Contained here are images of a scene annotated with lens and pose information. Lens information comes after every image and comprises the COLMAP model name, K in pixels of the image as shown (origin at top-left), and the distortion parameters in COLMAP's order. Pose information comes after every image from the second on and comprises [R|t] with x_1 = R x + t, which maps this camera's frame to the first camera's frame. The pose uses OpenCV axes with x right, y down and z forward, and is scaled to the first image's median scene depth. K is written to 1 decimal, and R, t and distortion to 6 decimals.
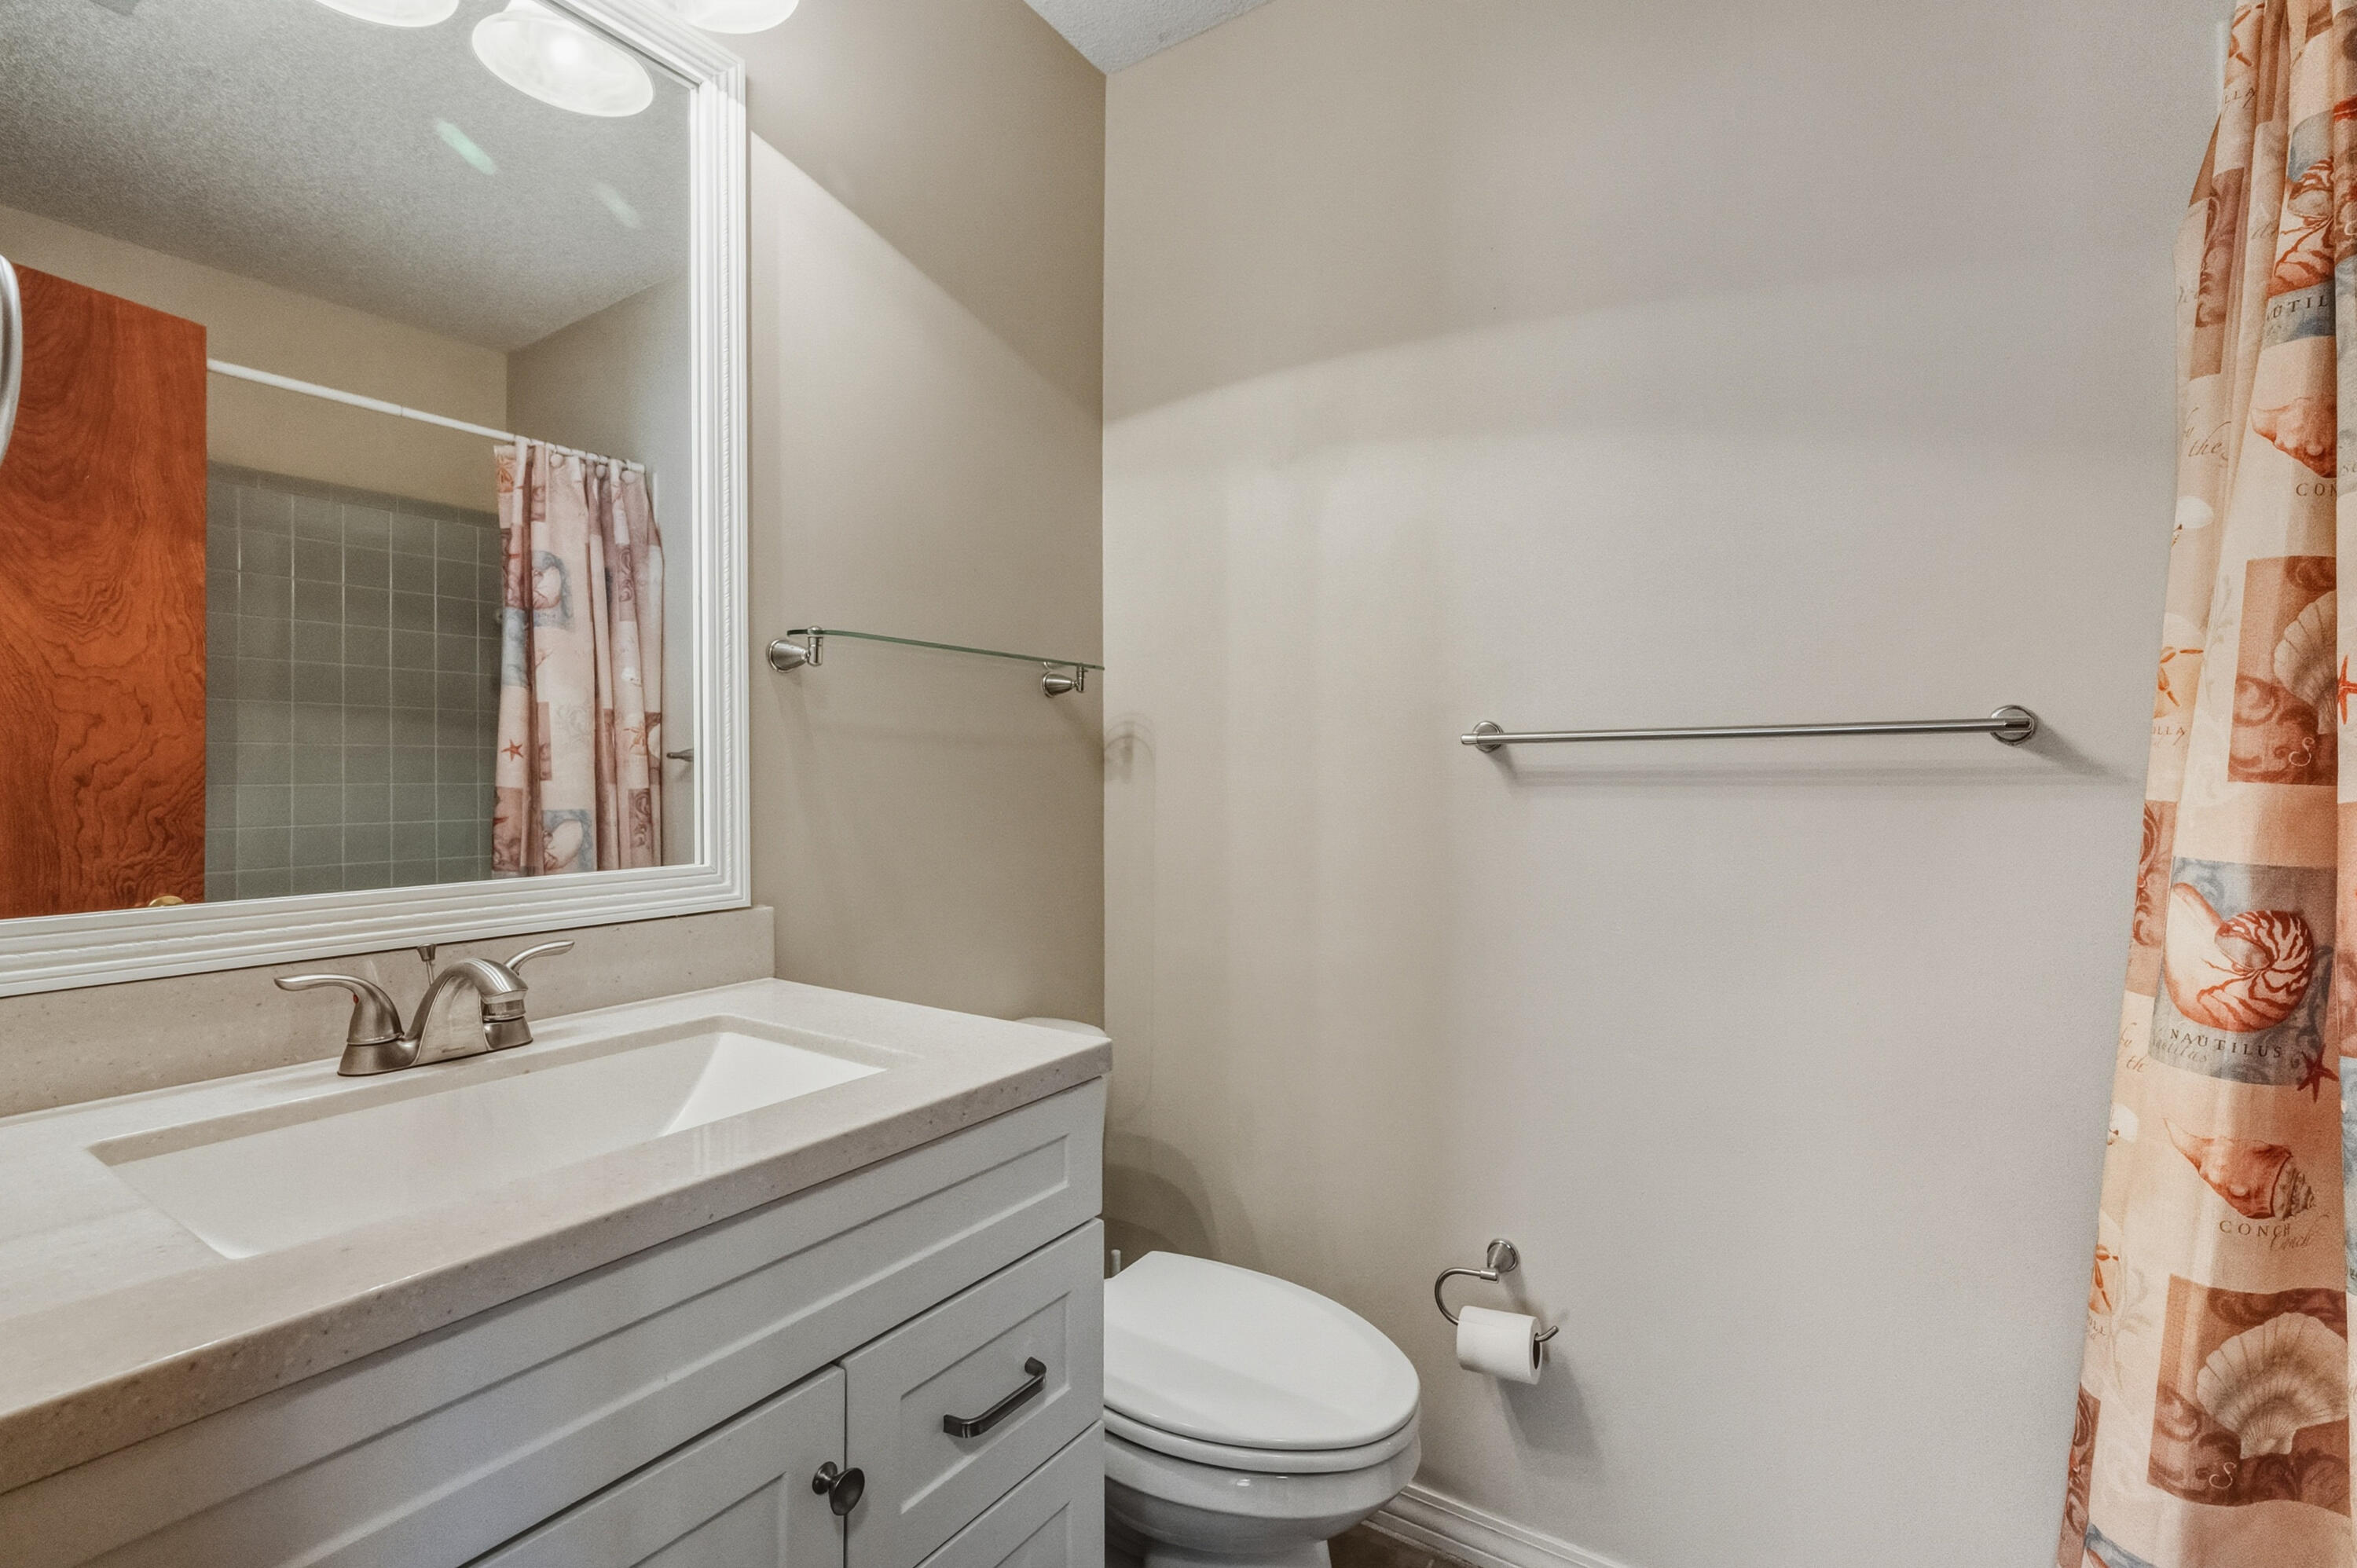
lens RADIAL K [[1060.2, 0, 1177.7], [0, 1060.2, 779.5], [0, 0, 1]] dist [-0.000556, -0.000488]
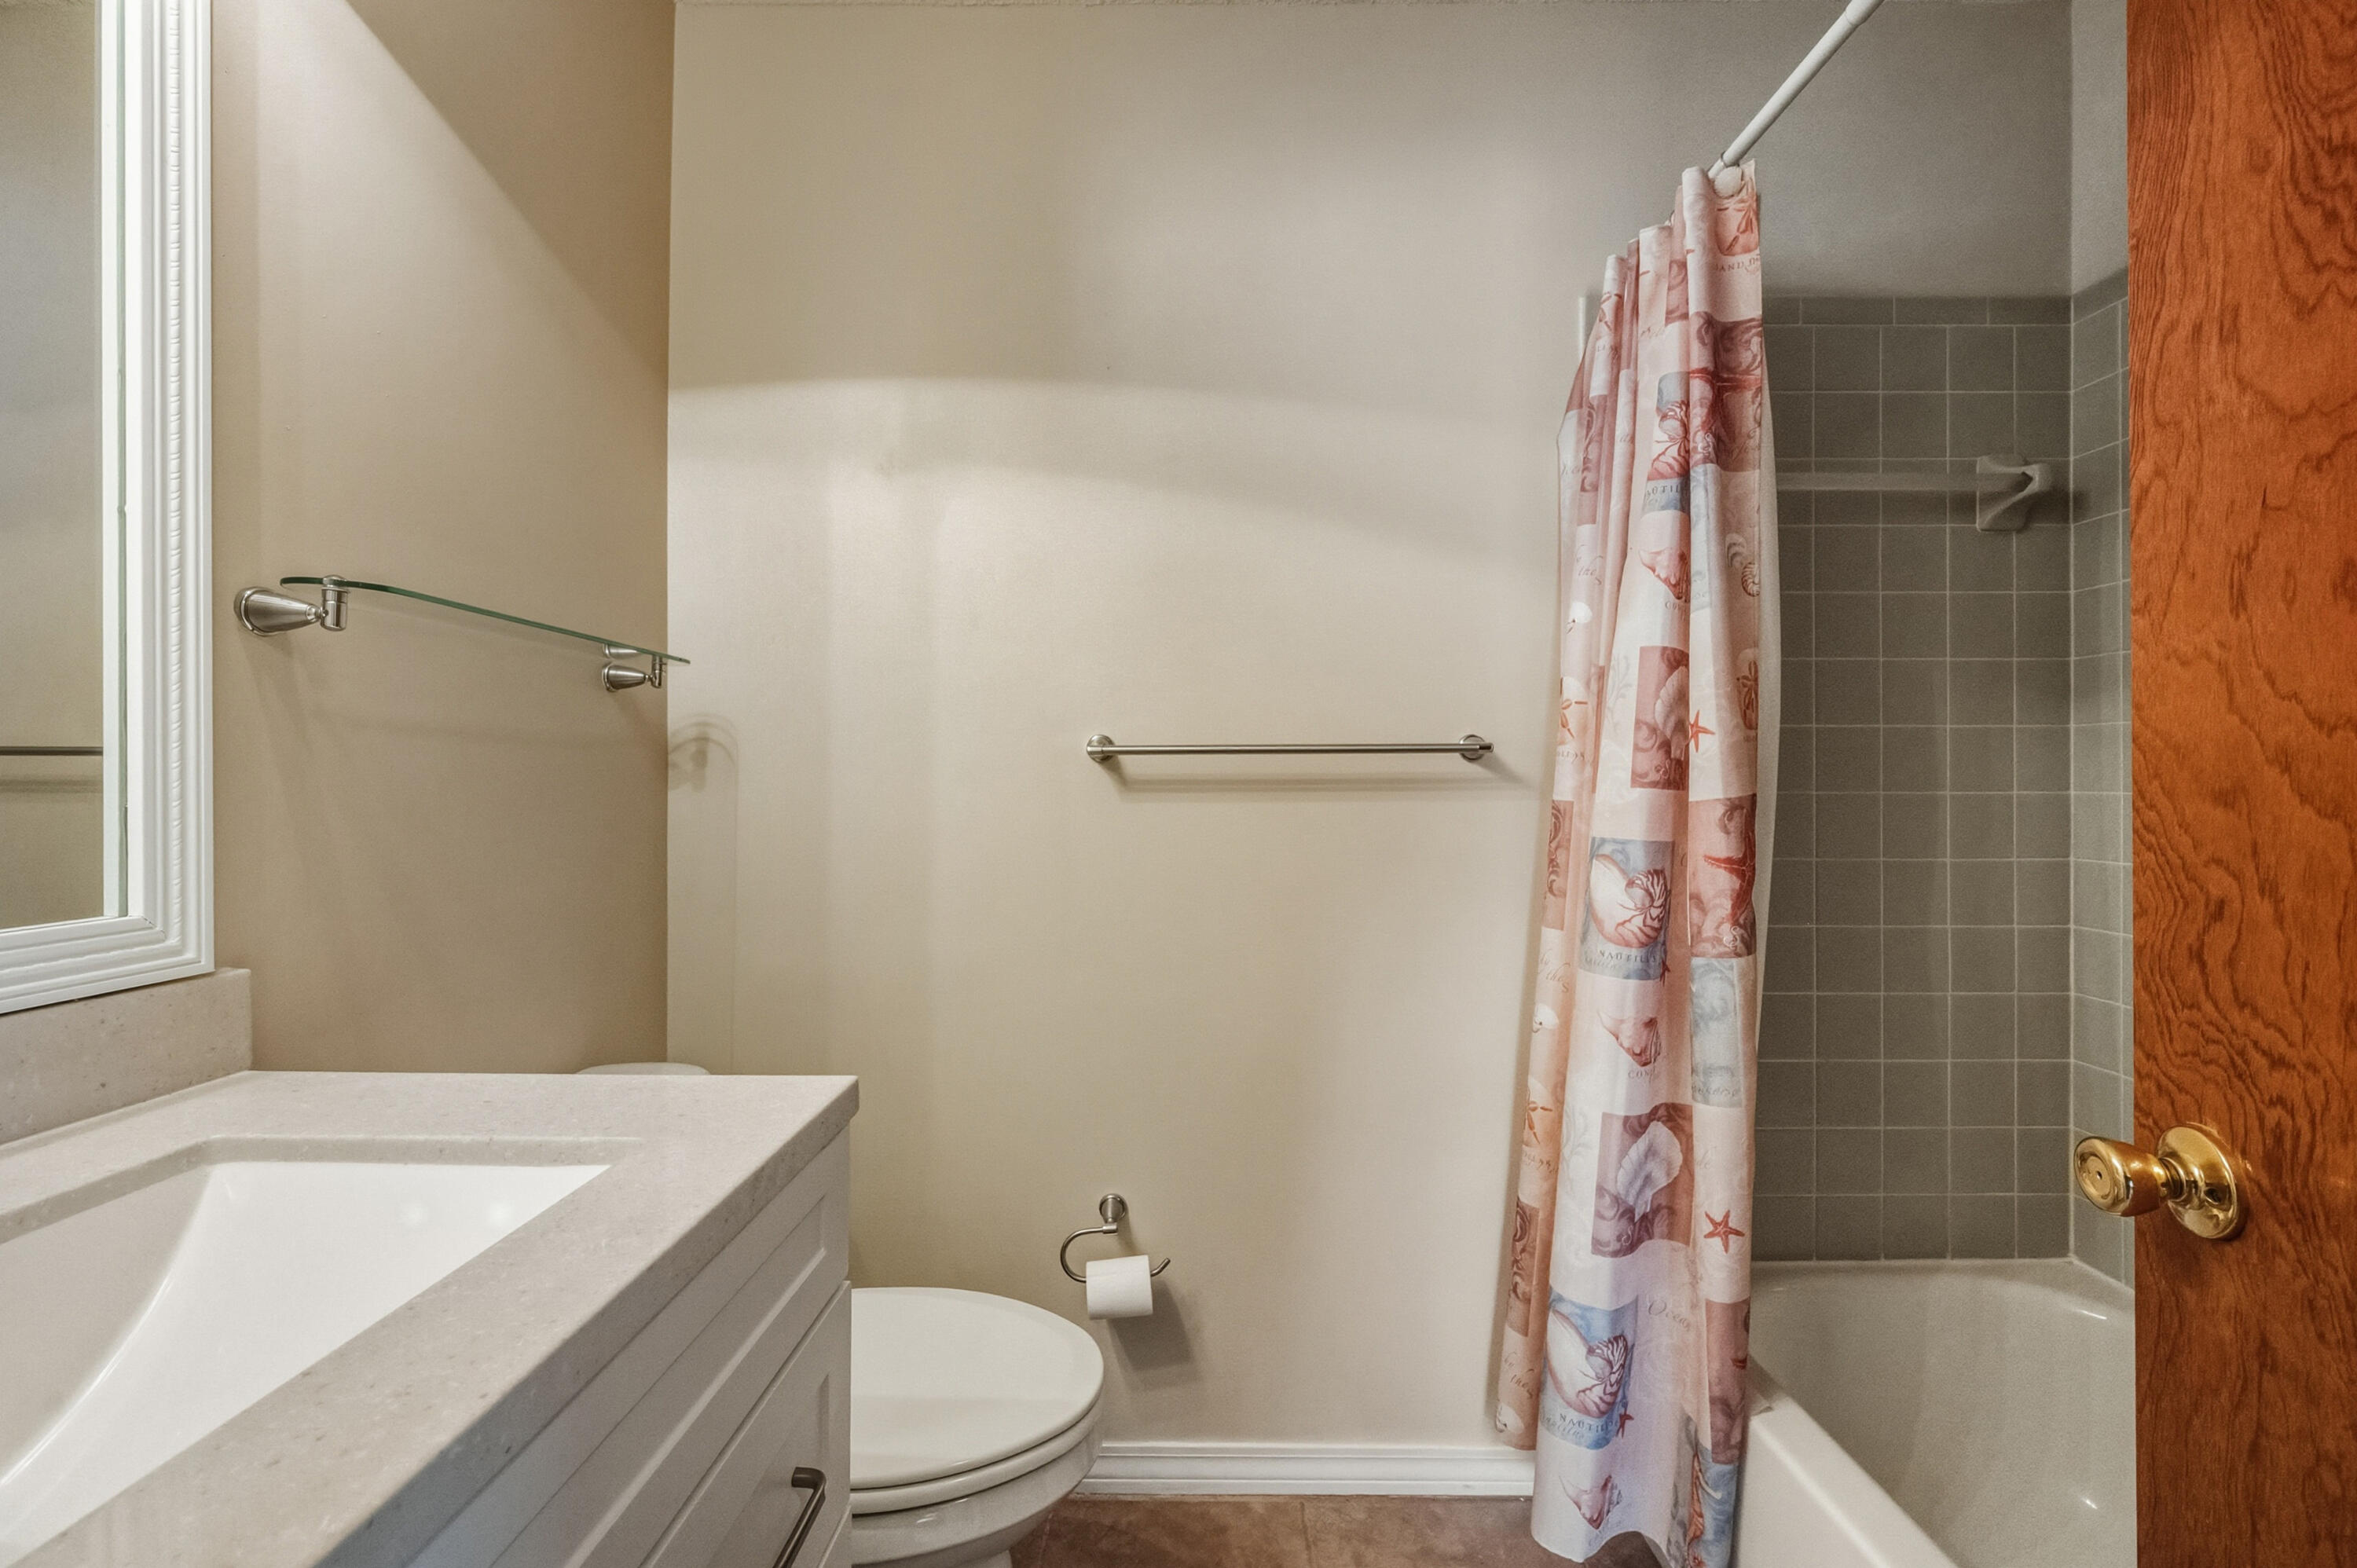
lens RADIAL K [[940.1, 0, 1179.9], [0, 940.1, 784.3], [0, 0, 1]] dist [-0.005815, 0.000170]
pose [[0.832691, 0.000862, 0.553738, -0.268103], [0.000543, 0.999997, -0.002373, 0.000085], [-0.553738, 0.002277, 0.832688, 0.184045]]
